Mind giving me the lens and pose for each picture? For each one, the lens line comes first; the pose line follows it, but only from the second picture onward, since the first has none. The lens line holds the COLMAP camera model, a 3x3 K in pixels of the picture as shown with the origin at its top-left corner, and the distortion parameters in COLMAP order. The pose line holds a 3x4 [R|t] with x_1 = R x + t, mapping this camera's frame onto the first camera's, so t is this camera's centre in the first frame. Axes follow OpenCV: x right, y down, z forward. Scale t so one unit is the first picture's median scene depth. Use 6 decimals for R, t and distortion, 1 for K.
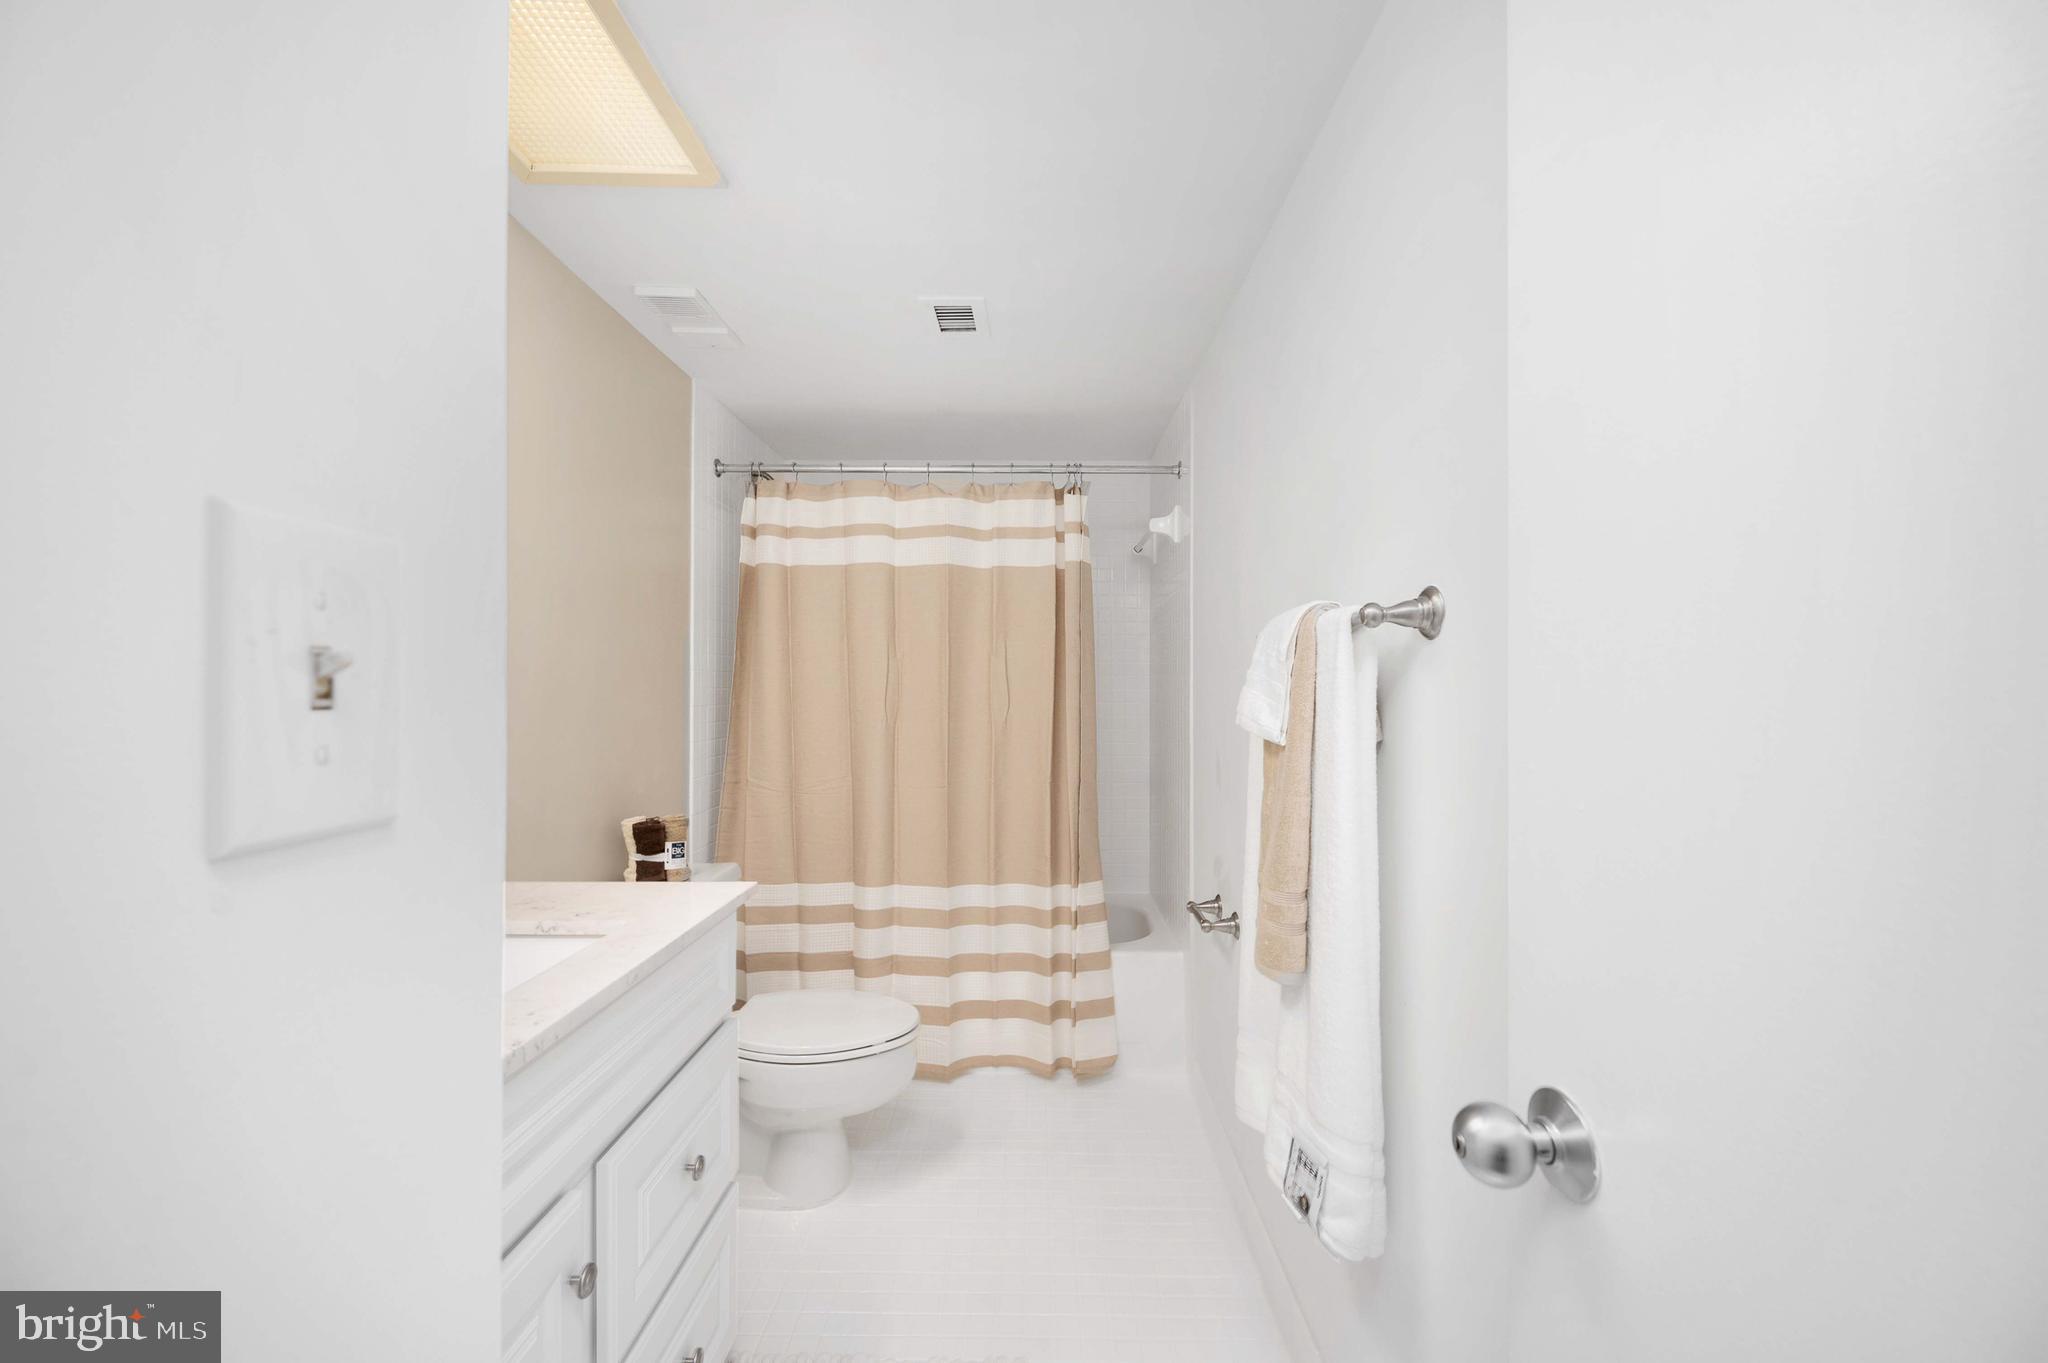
lens RADIAL K [[826.0, 0, 1030.4], [0, 826.0, 672.7], [0, 0, 1]] dist [0.001149, 0.000140]
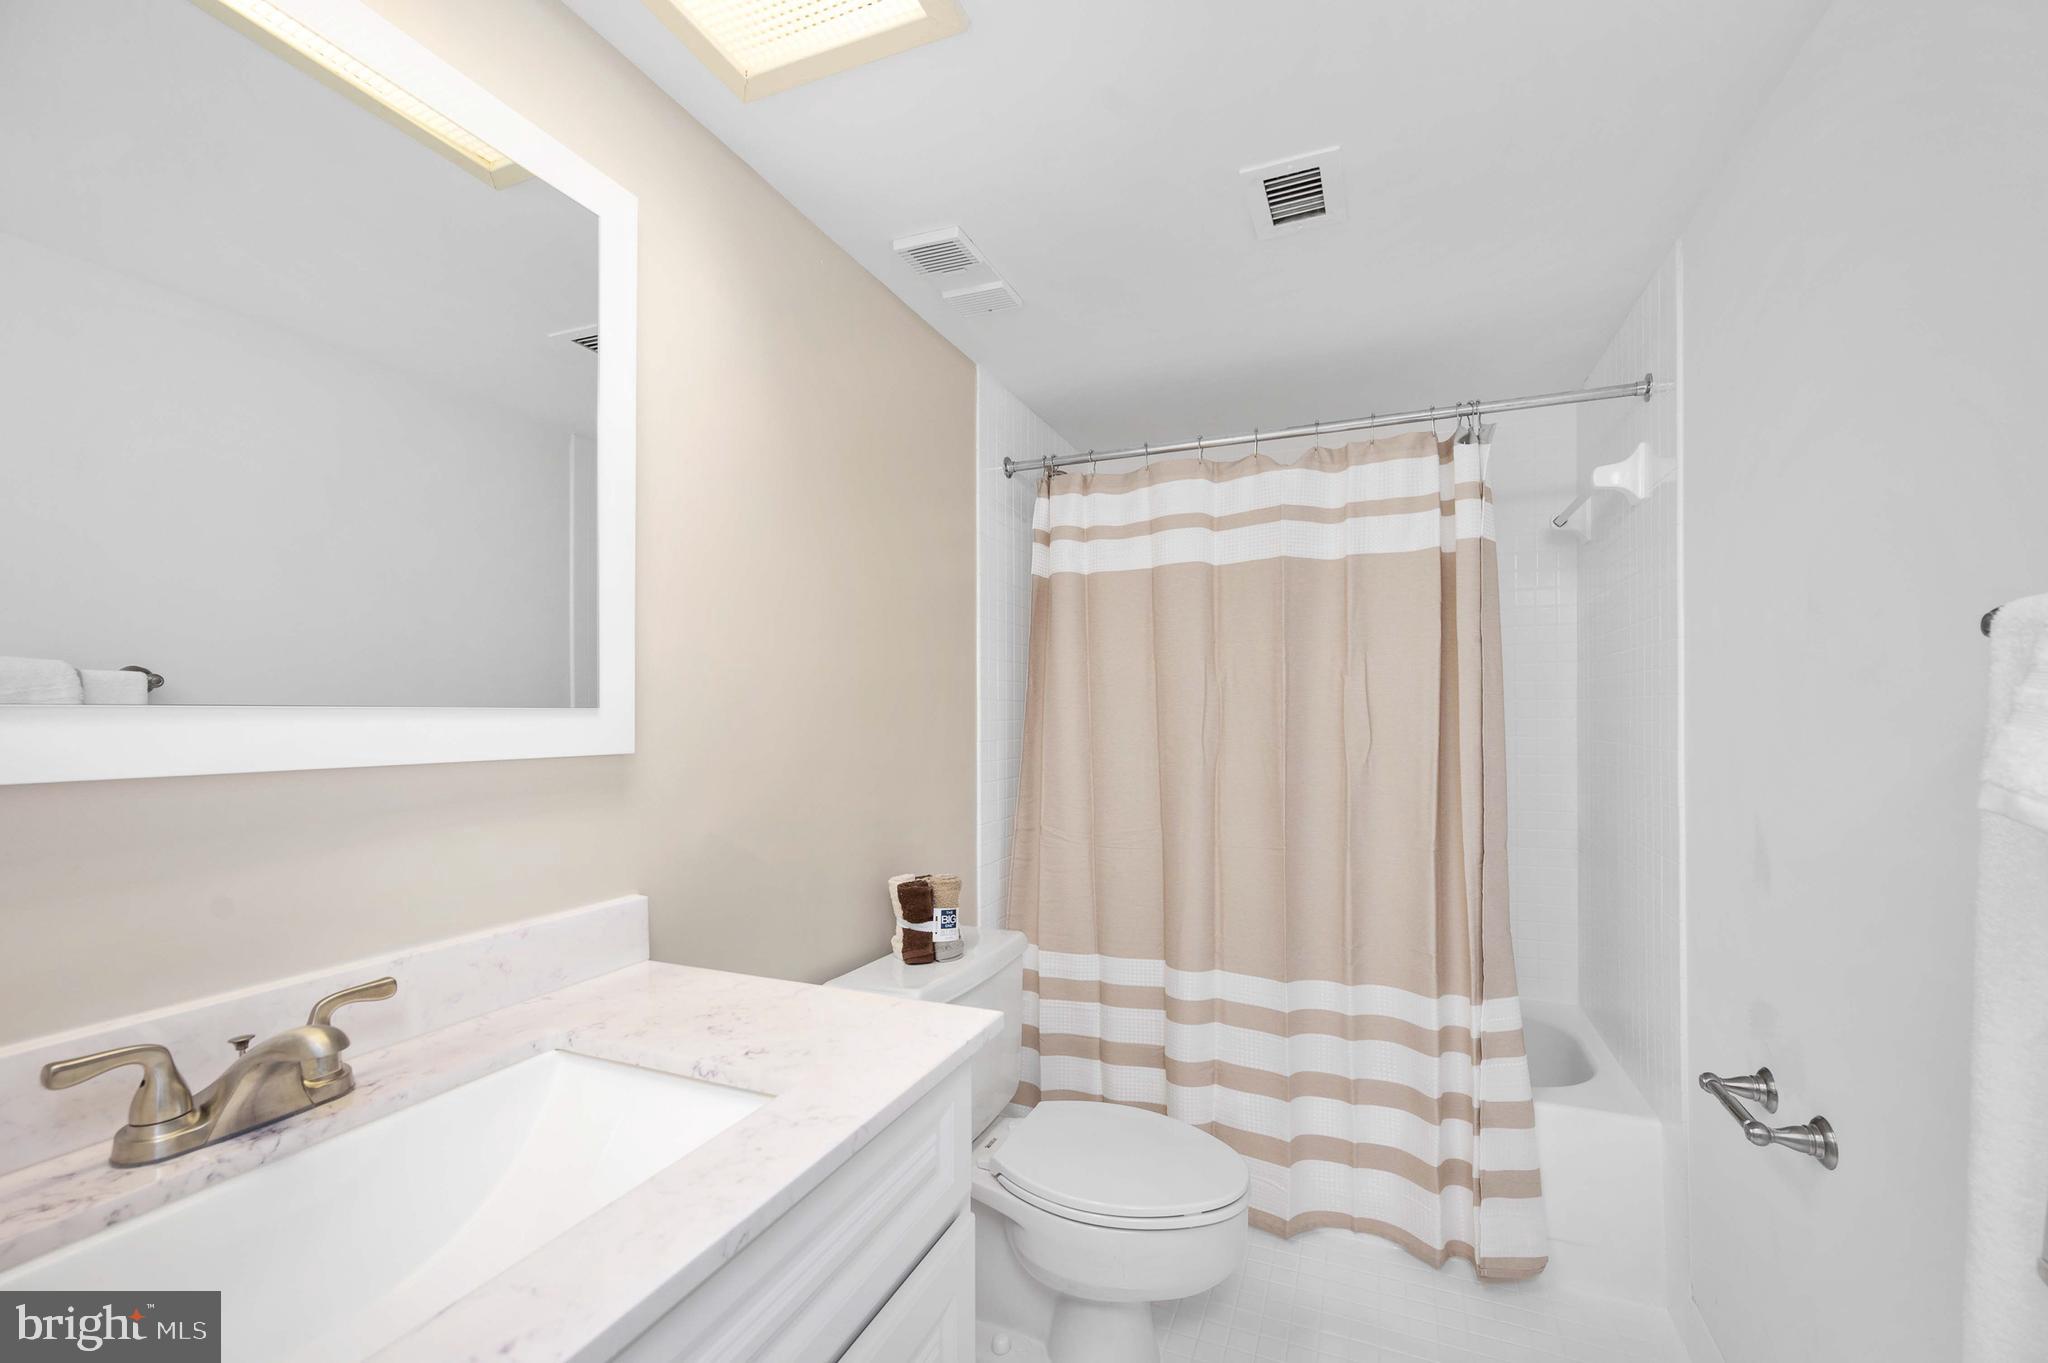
lens RADIAL K [[832.9, 0, 1032.9], [0, 832.9, 715.8], [0, 0, 1]] dist [-0.002059, -0.000083]
pose [[0.927048, -0.004239, -0.374918, -0.027768], [0.011292, 0.999798, 0.016619, -0.000265], [0.374772, -0.019641, 0.926909, 0.203146]]
